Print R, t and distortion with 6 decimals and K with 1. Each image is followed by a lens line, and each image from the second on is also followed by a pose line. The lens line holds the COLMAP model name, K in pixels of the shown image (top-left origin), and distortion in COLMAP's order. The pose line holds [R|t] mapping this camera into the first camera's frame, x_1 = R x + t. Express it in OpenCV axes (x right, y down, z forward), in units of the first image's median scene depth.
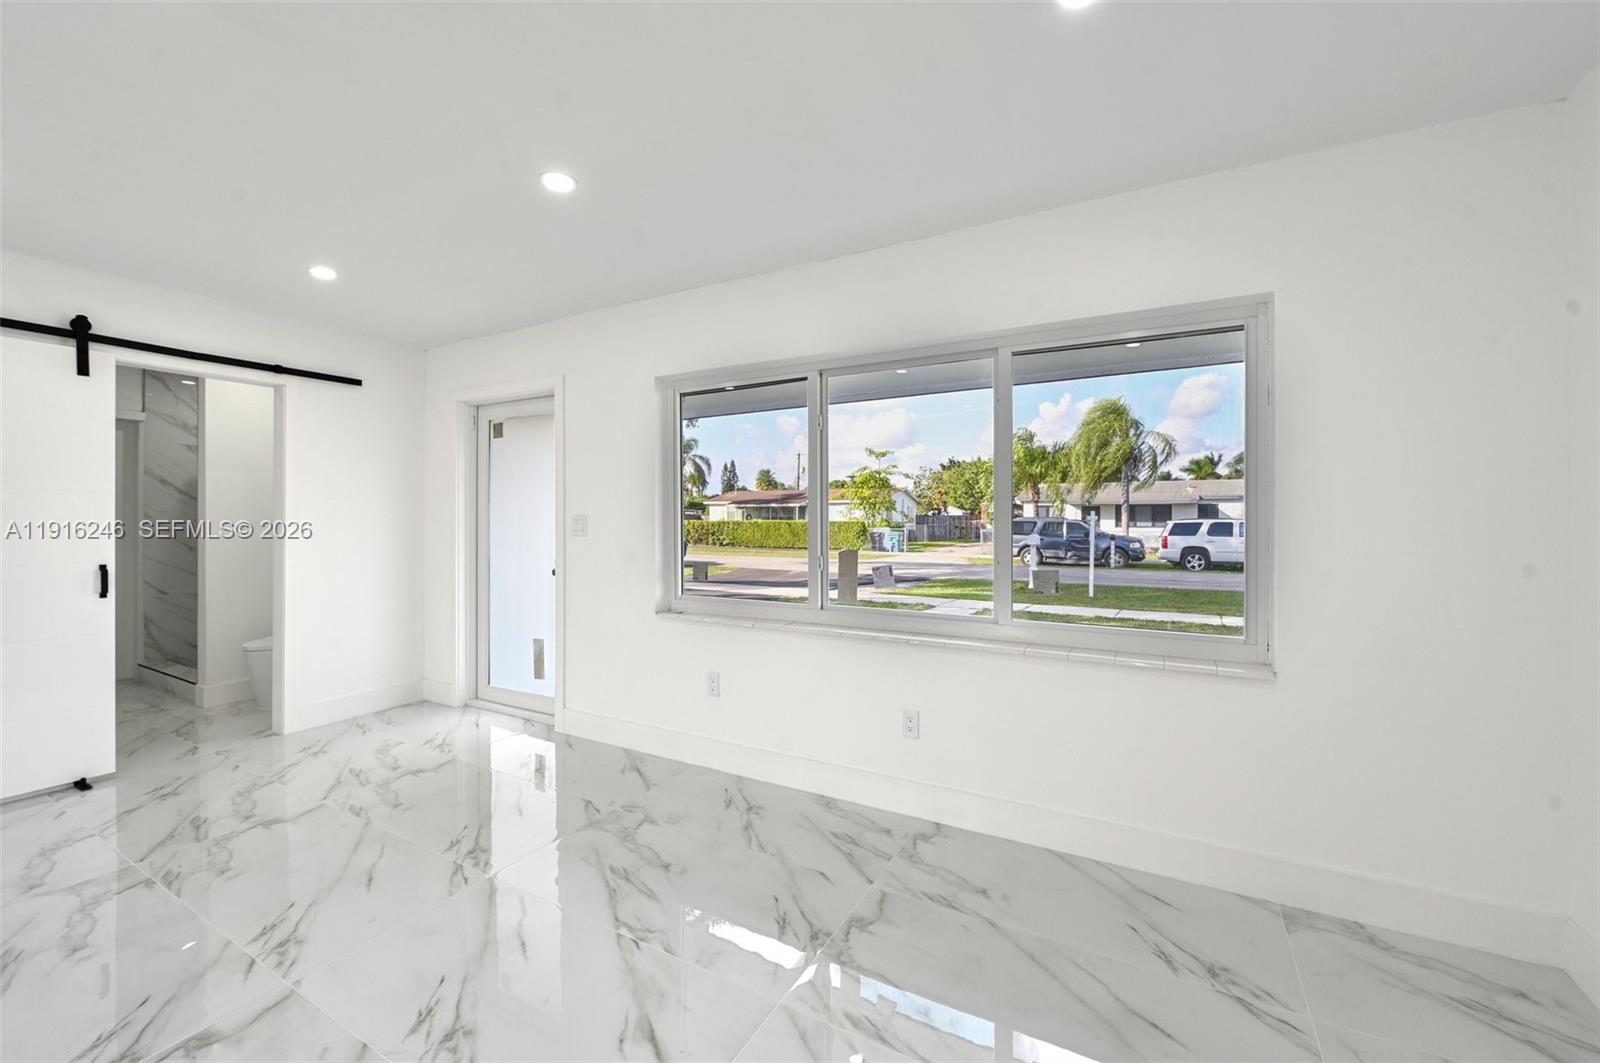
lens RADIAL K [[645.4, 0, 804.2], [0, 645.4, 521.5], [0, 0, 1]] dist [-0.010575, -0.000450]
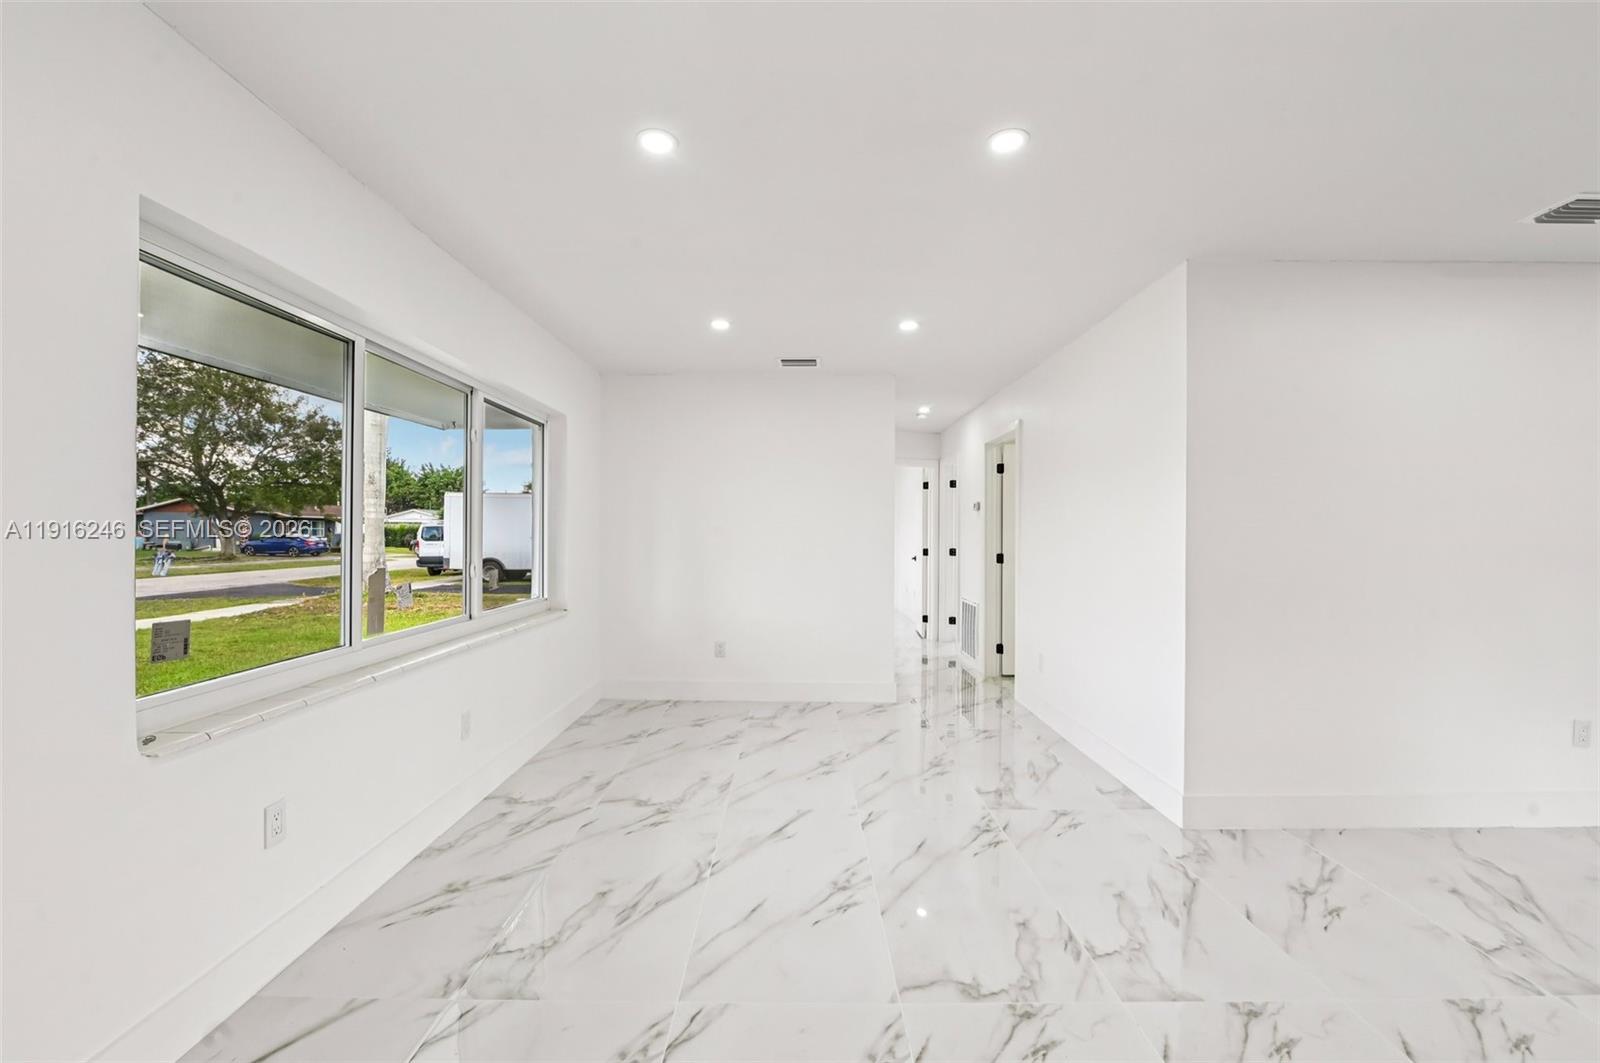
lens RADIAL K [[636.9, 0, 800.2], [0, 636.9, 529.6], [0, 0, 1]] dist [-0.006911, -0.000666]
pose [[-0.500989, -0.000487, 0.865453, -1.140764], [-0.003986, 0.999991, -0.001745, -0.010764], [-0.865444, -0.004323, -0.500986, 1.174050]]
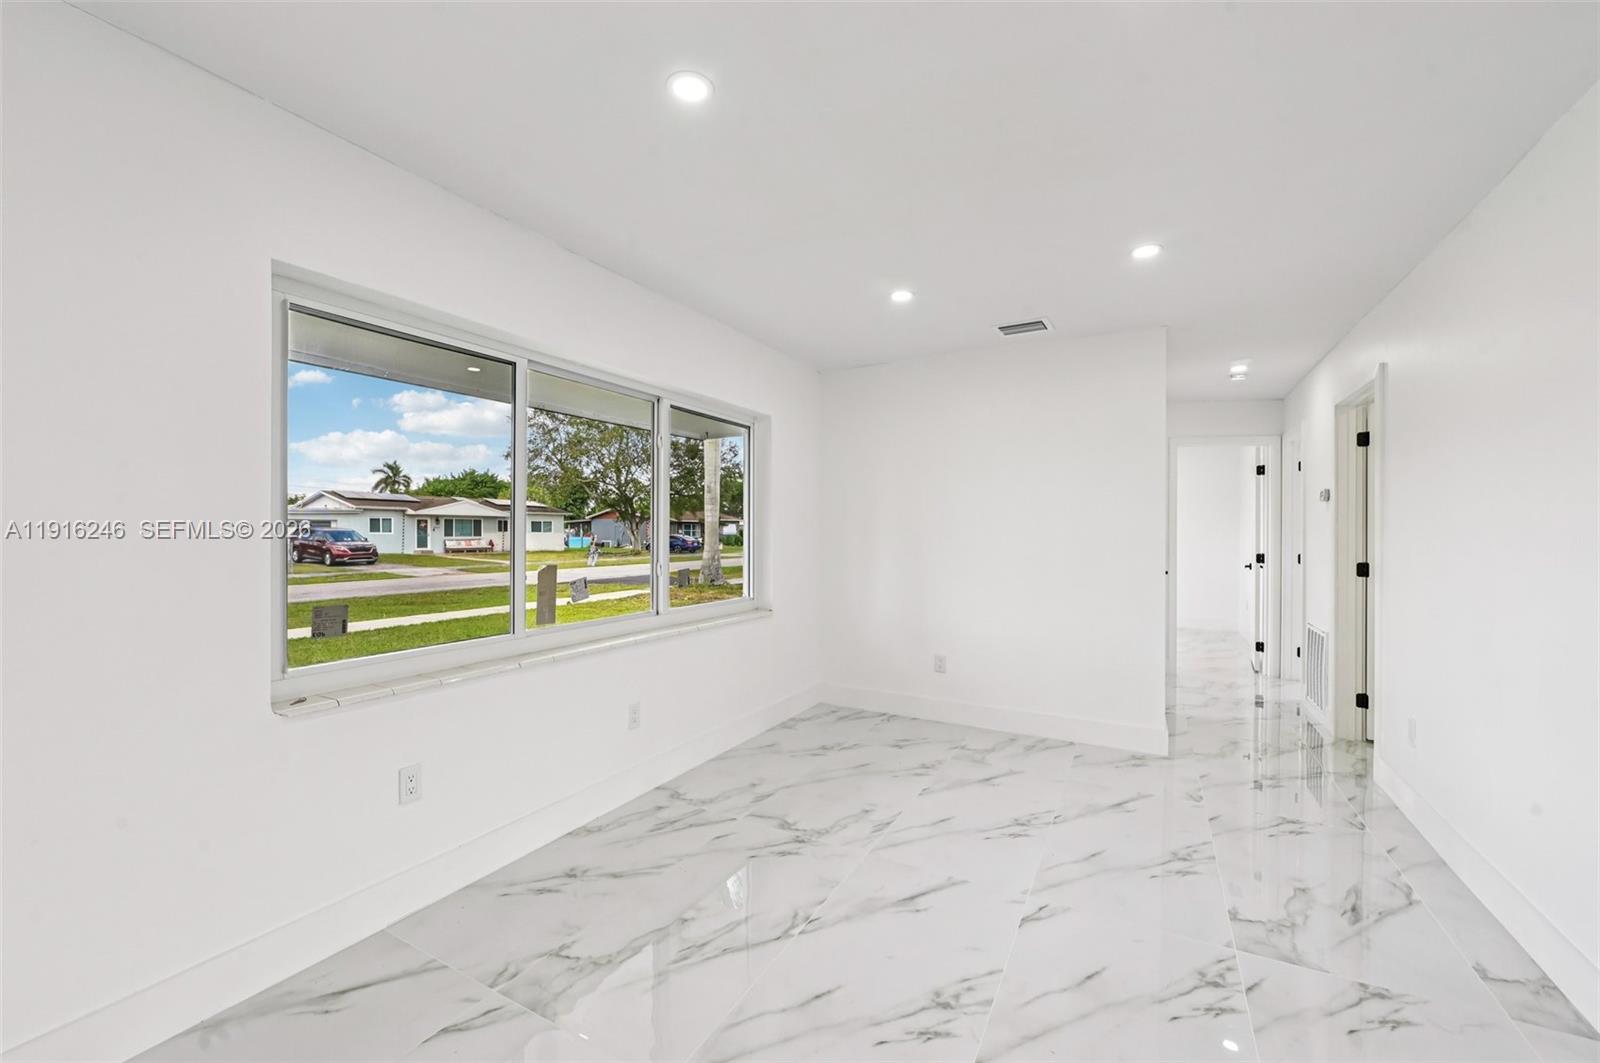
lens RADIAL K [[636.9, 0, 800.2], [0, 636.9, 529.6], [0, 0, 1]] dist [-0.006911, -0.000666]
pose [[-0.018448, 0.001951, 0.999828, -1.061911], [-0.000860, 0.999998, -0.001967, -0.009238], [-0.999829, -0.000896, -0.018447, 0.818659]]
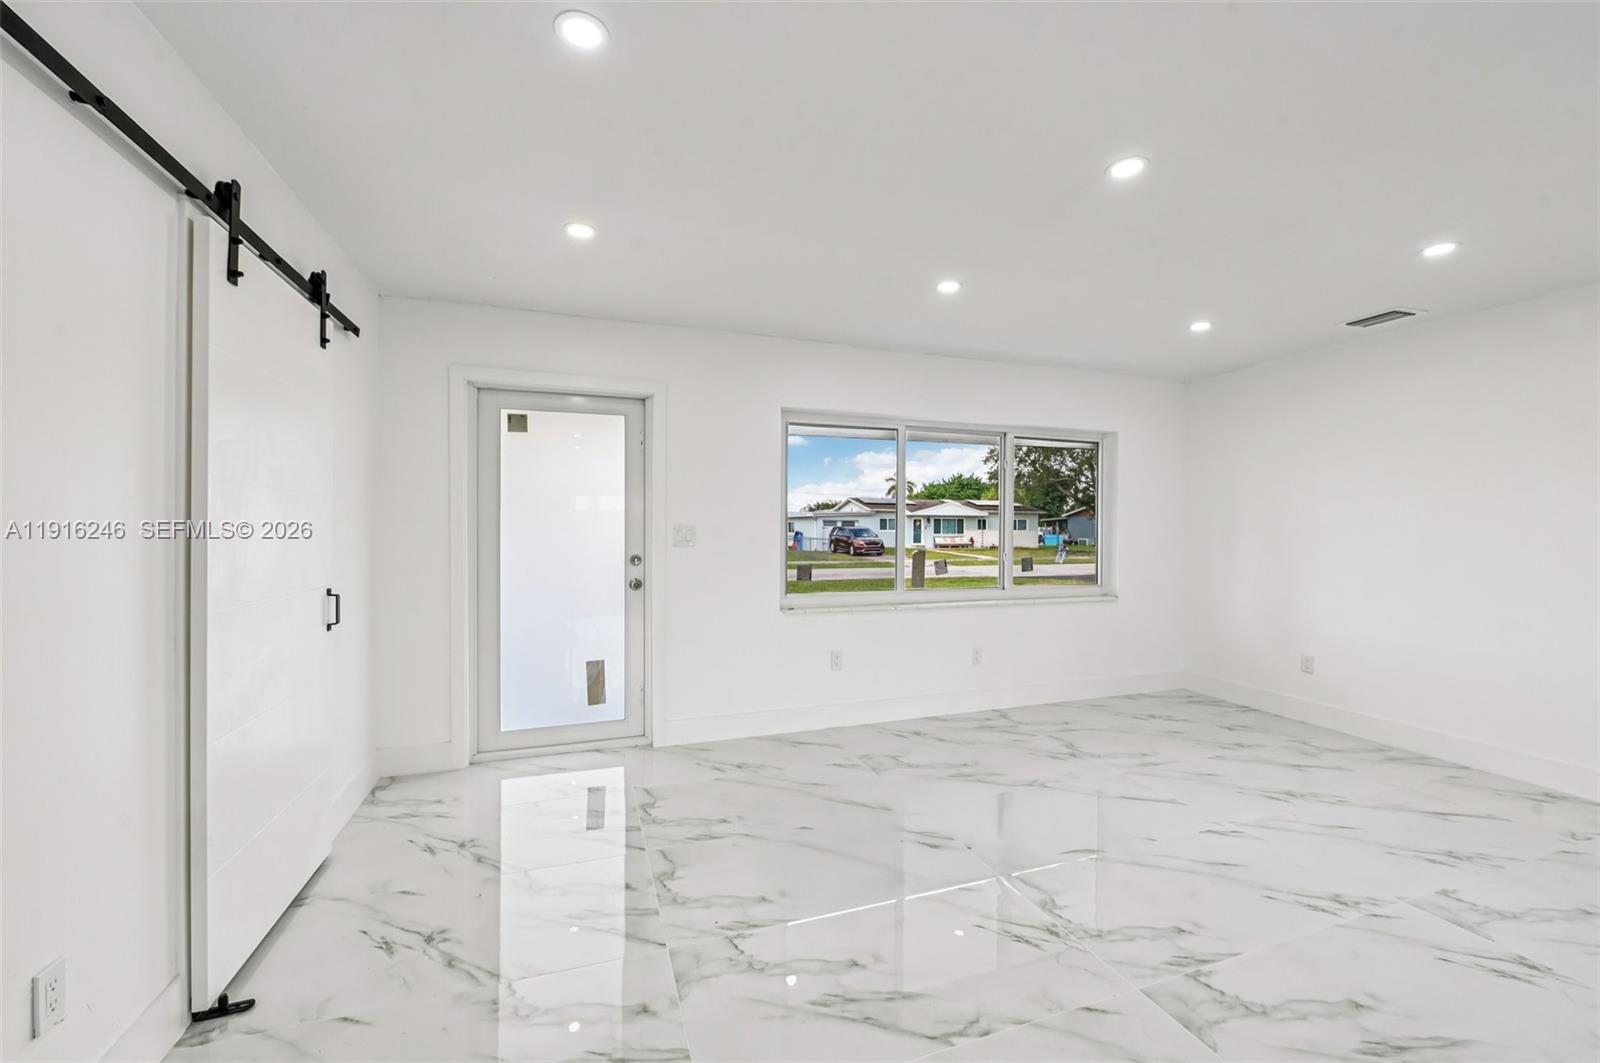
lens RADIAL K [[636.9, 0, 800.2], [0, 636.9, 529.6], [0, 0, 1]] dist [-0.006911, -0.000666]
pose [[0.654731, -0.000716, 0.755862, -1.508815], [-0.000916, 0.999998, 0.001741, -0.008795], [-0.755861, -0.001832, 0.654729, 0.314665]]
